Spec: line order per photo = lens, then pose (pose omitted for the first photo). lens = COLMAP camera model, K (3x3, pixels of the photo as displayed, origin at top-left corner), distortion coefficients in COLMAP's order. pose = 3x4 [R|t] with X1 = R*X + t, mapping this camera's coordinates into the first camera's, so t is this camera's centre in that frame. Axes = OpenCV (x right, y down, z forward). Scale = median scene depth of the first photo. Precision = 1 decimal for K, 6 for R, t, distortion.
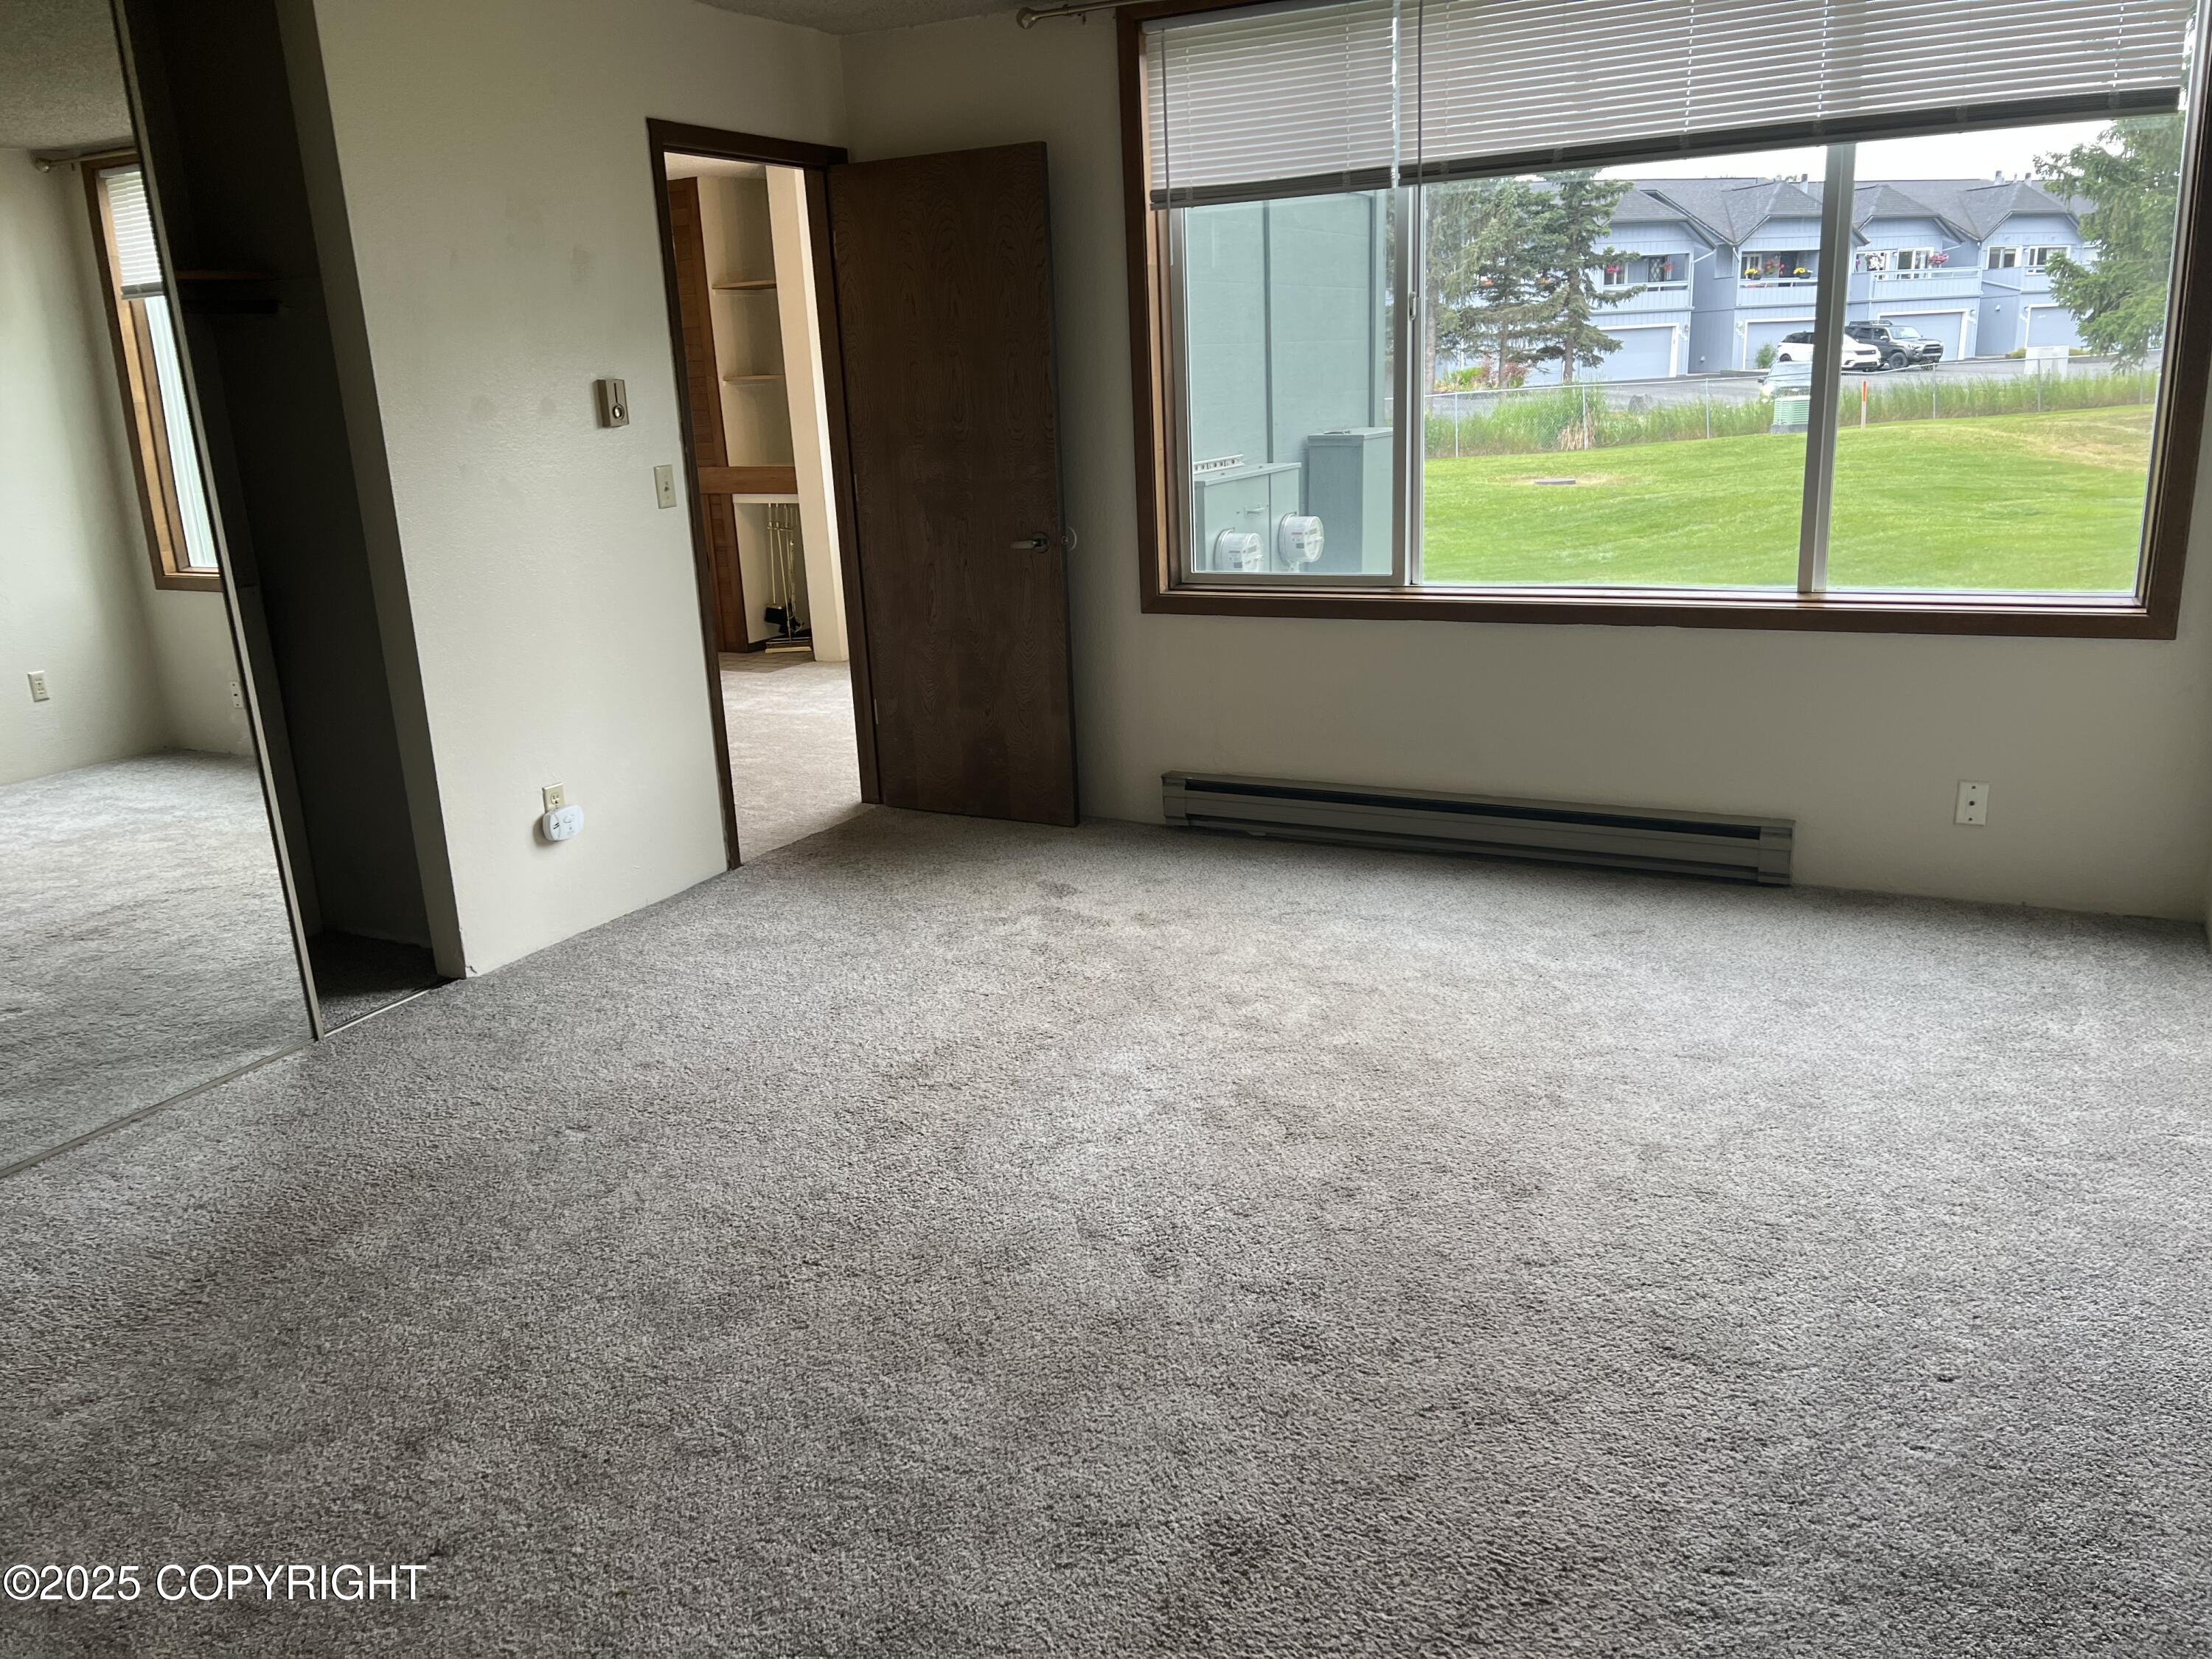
lens RADIAL K [[1685.4, 0, 1107.8], [0, 1685.4, 828.0], [0, 0, 1]] dist [0.069874, -0.044647]
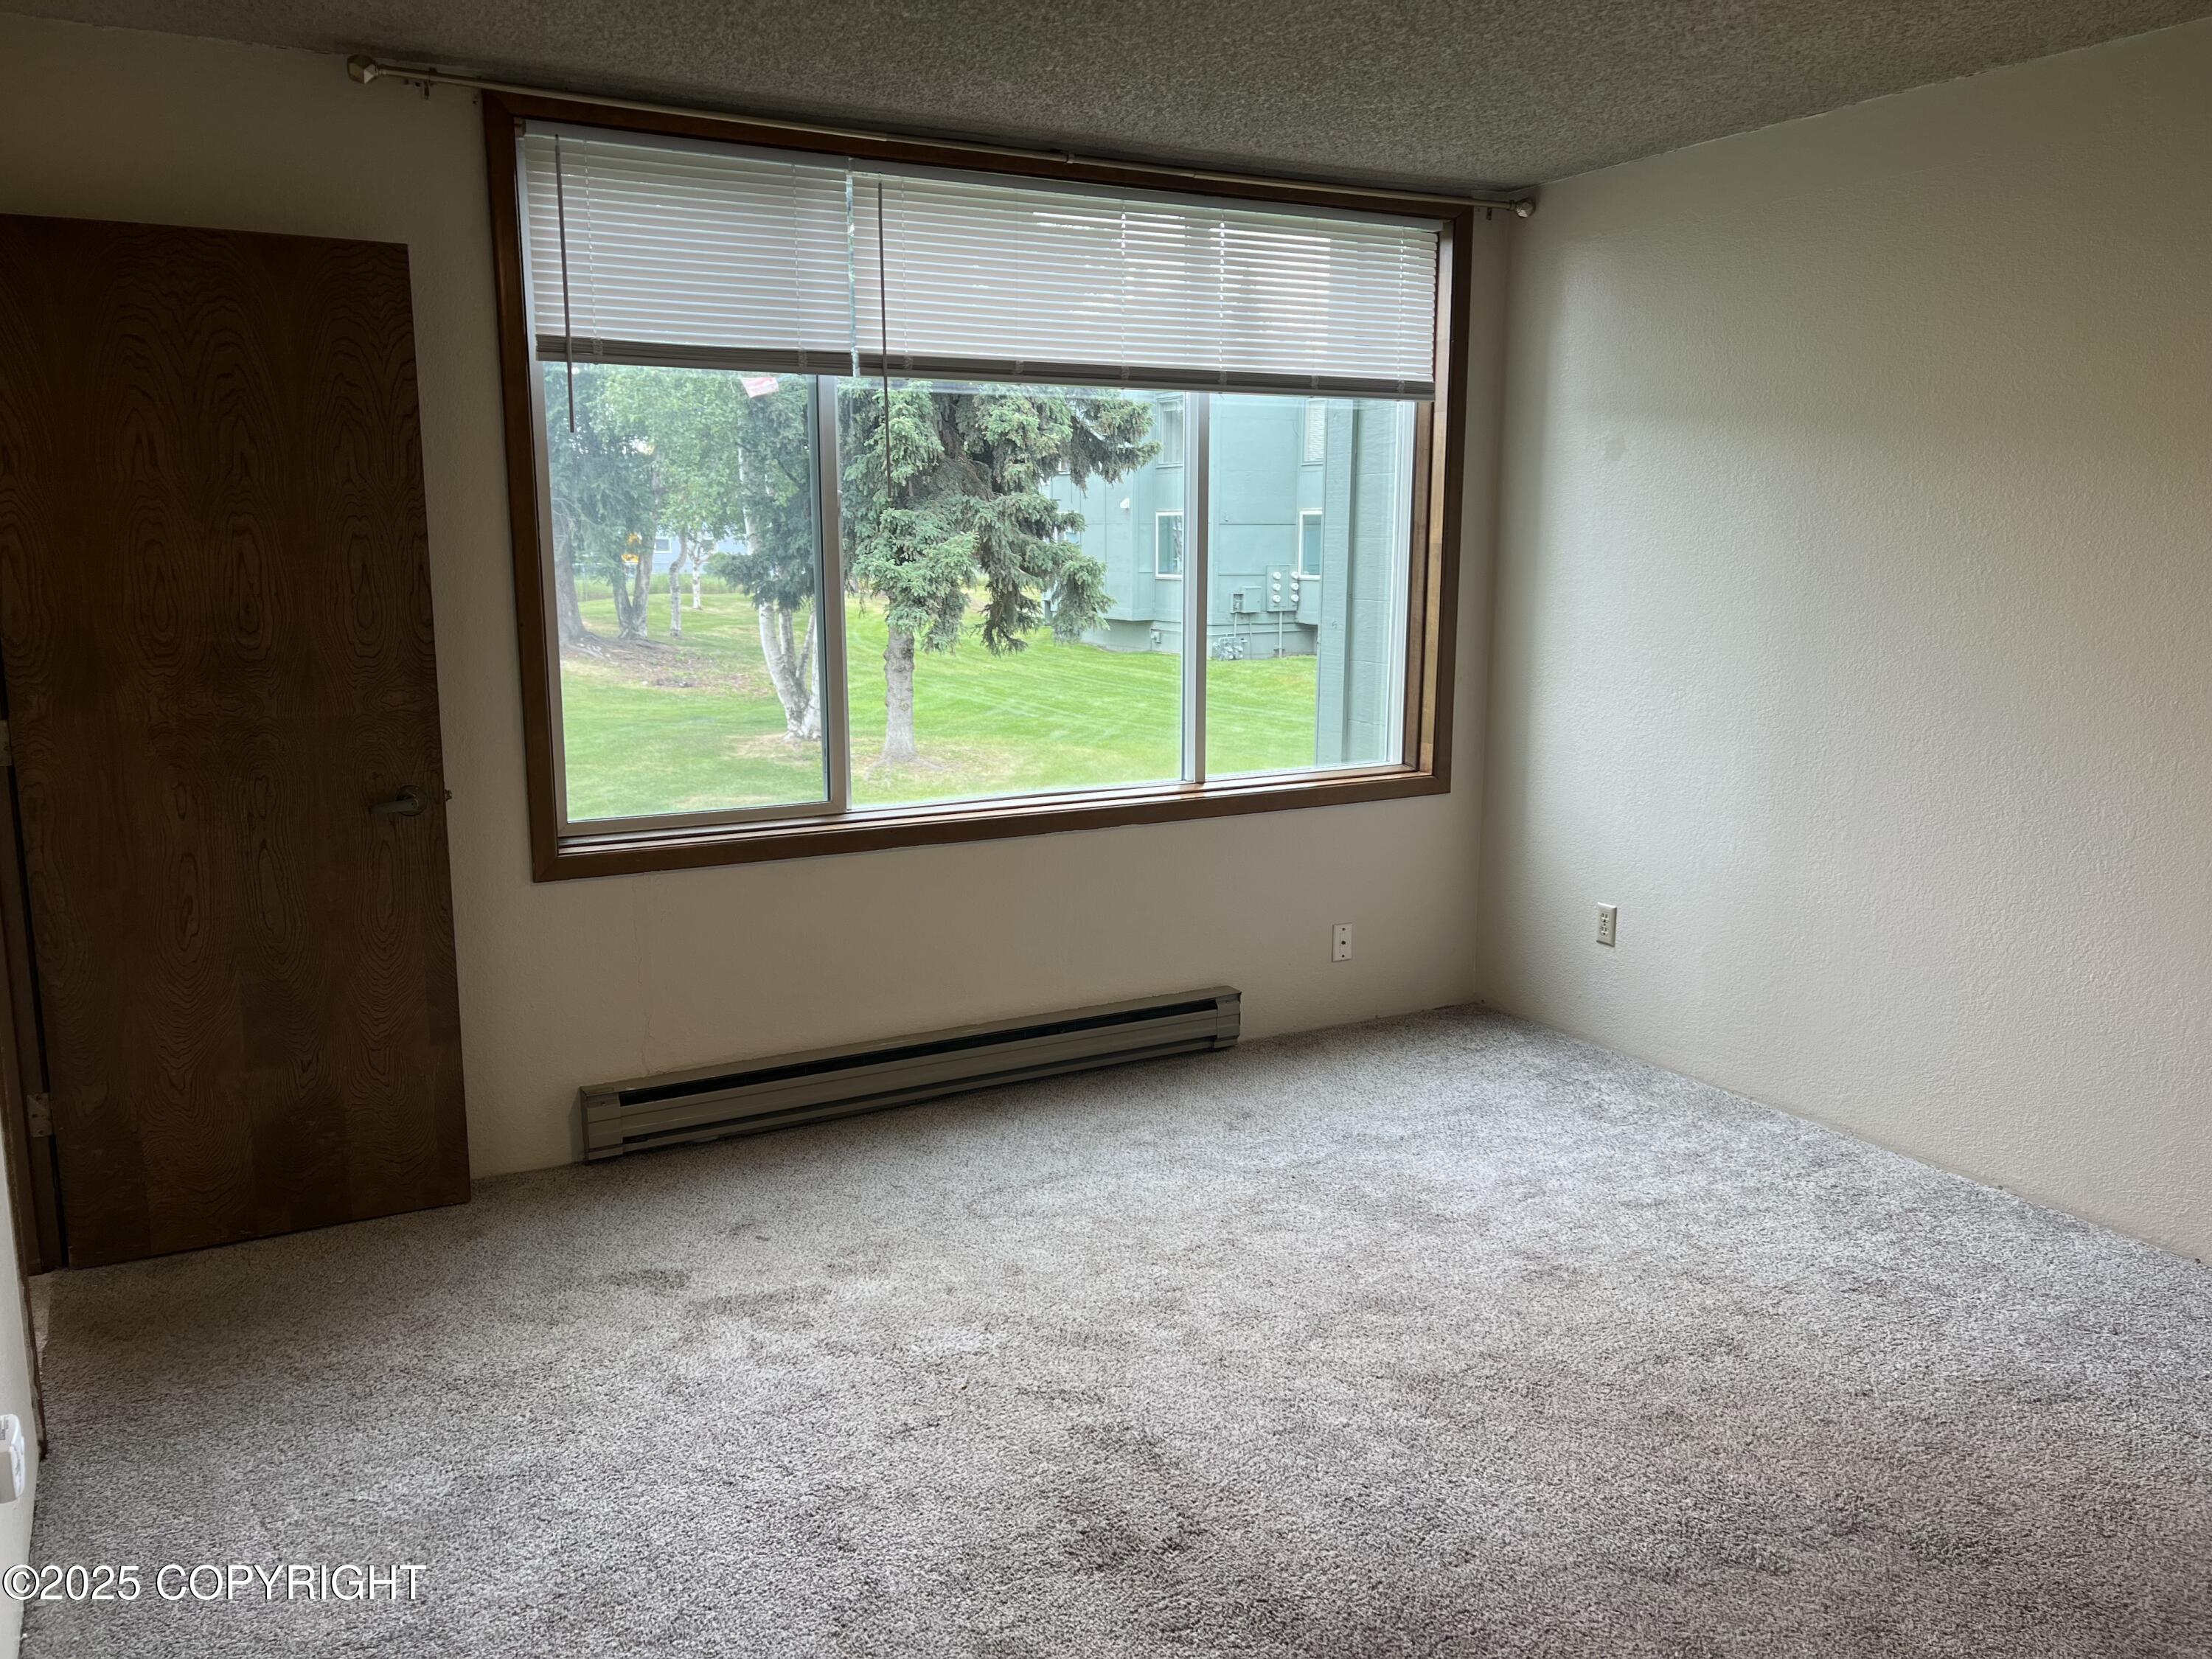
lens RADIAL K [[1685.4, 0, 1120.3], [0, 1685.4, 819.0], [0, 0, 1]] dist [0.069874, -0.044647]
pose [[0.546056, -0.101954, 0.831522, -0.521224], [0.199041, 0.979934, -0.010558, -0.111003], [-0.813760, 0.171272, 0.555392, 0.432695]]
